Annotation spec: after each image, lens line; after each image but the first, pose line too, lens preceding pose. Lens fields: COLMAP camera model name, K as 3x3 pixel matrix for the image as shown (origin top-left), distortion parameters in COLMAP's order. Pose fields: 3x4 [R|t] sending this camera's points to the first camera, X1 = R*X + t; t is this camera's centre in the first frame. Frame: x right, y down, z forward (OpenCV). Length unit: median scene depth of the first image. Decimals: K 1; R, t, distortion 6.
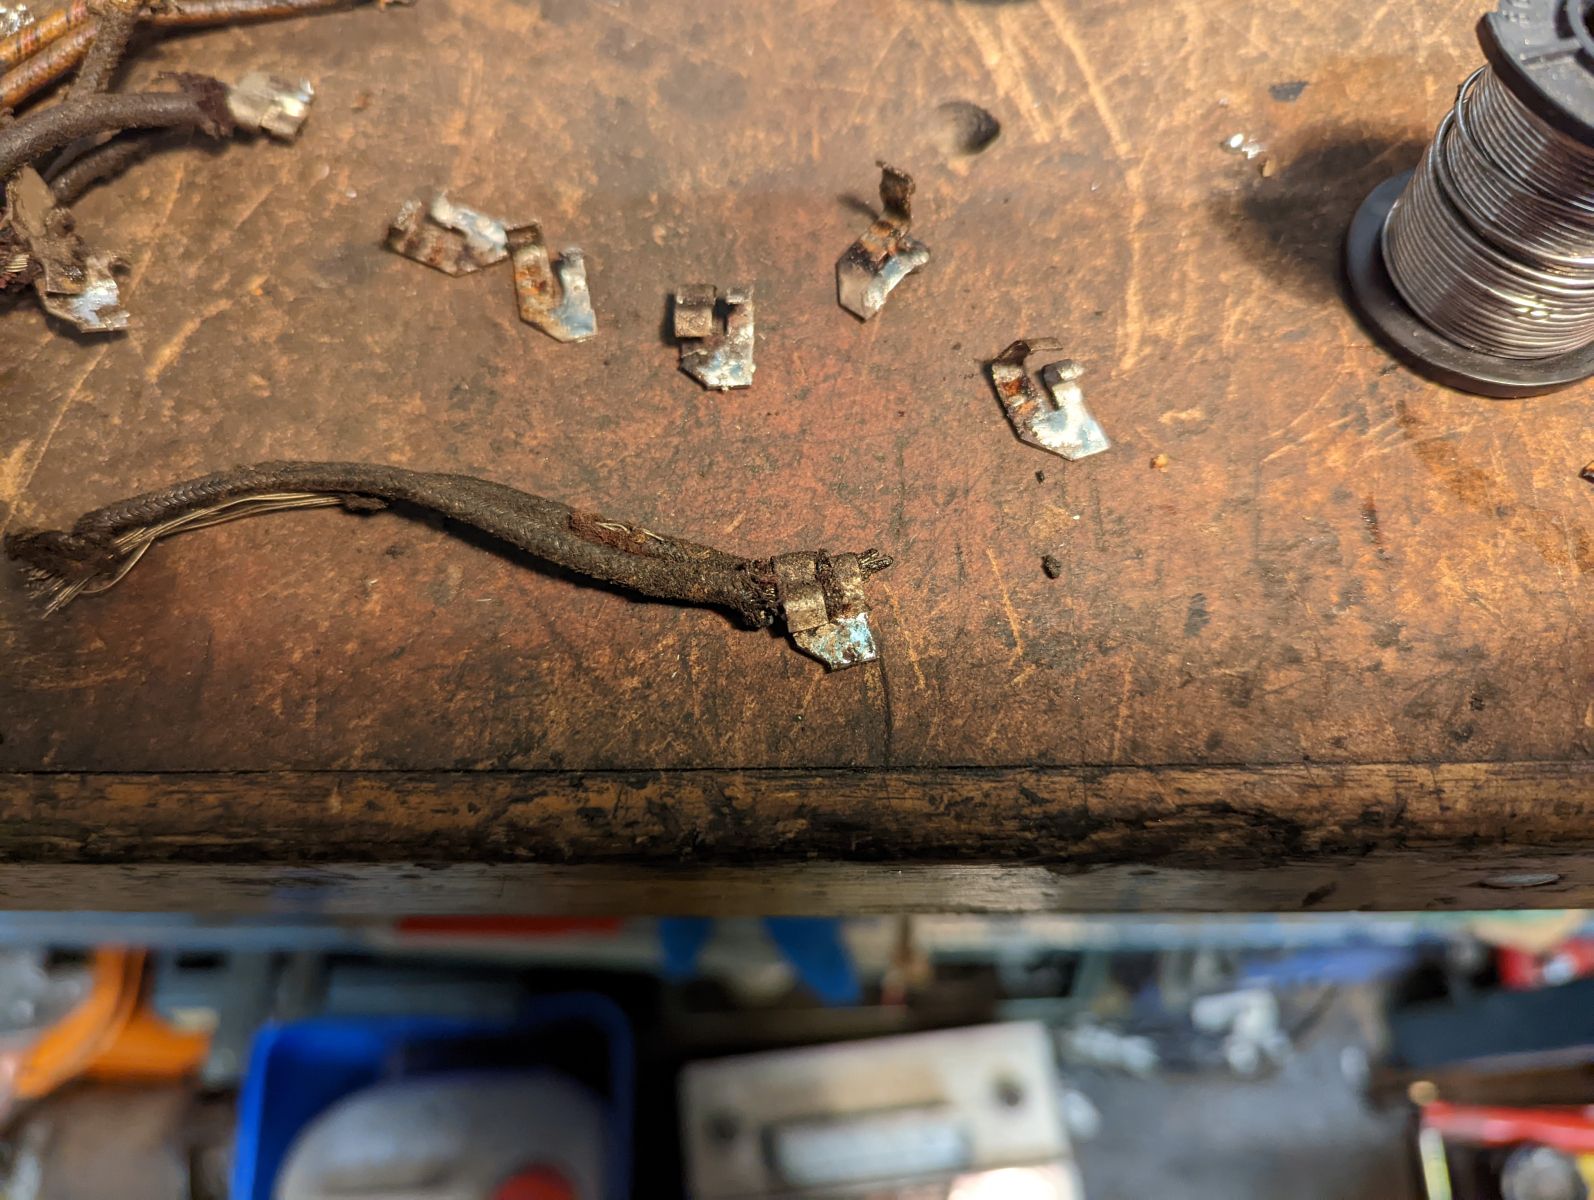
lens RADIAL K [[1145.6, 0, 789.1], [0, 1145.6, 547.3], [0, 0, 1]] dist [-0.026888, -0.003652]
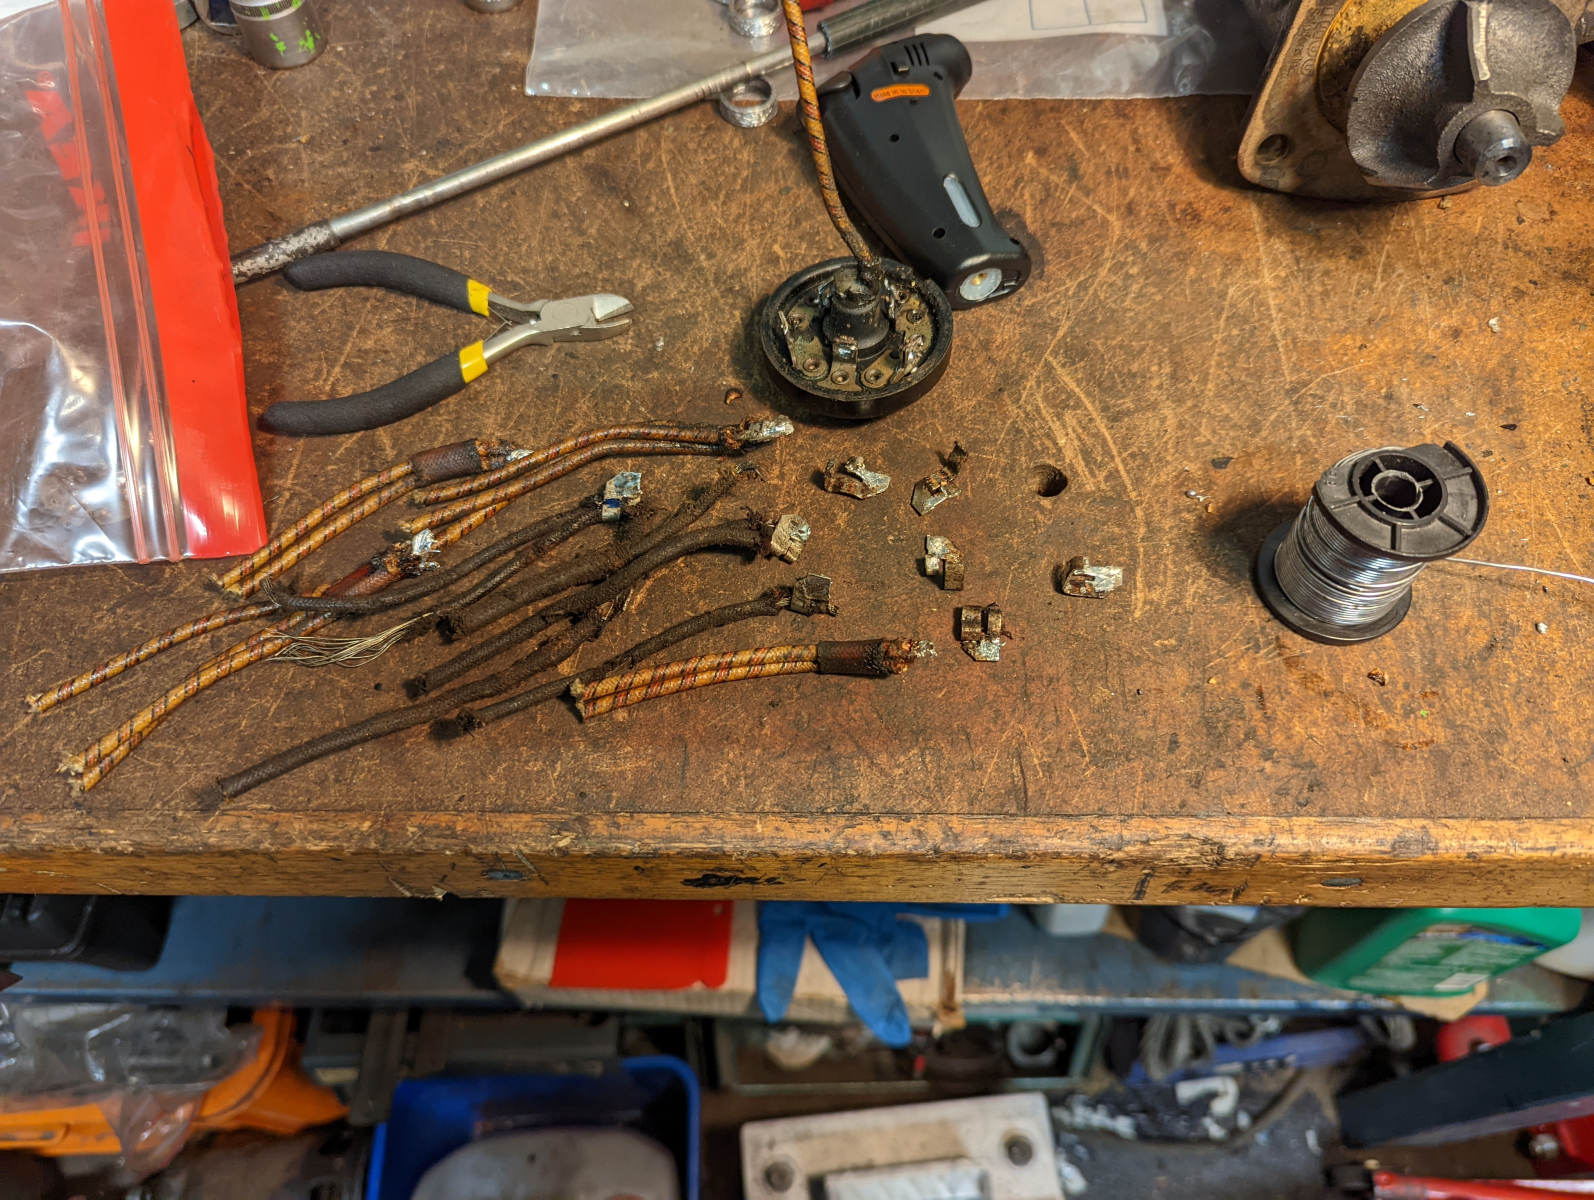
lens RADIAL K [[1106.6, 0, 797.0], [0, 1106.6, 600.0], [0, 0, 1]] dist [-0.000513, -0.000888]
pose [[0.999702, 0.019188, 0.015077, -0.337168], [-0.017969, 0.996854, -0.077197, -0.029896], [-0.016510, 0.076903, 0.996902, -0.942195]]
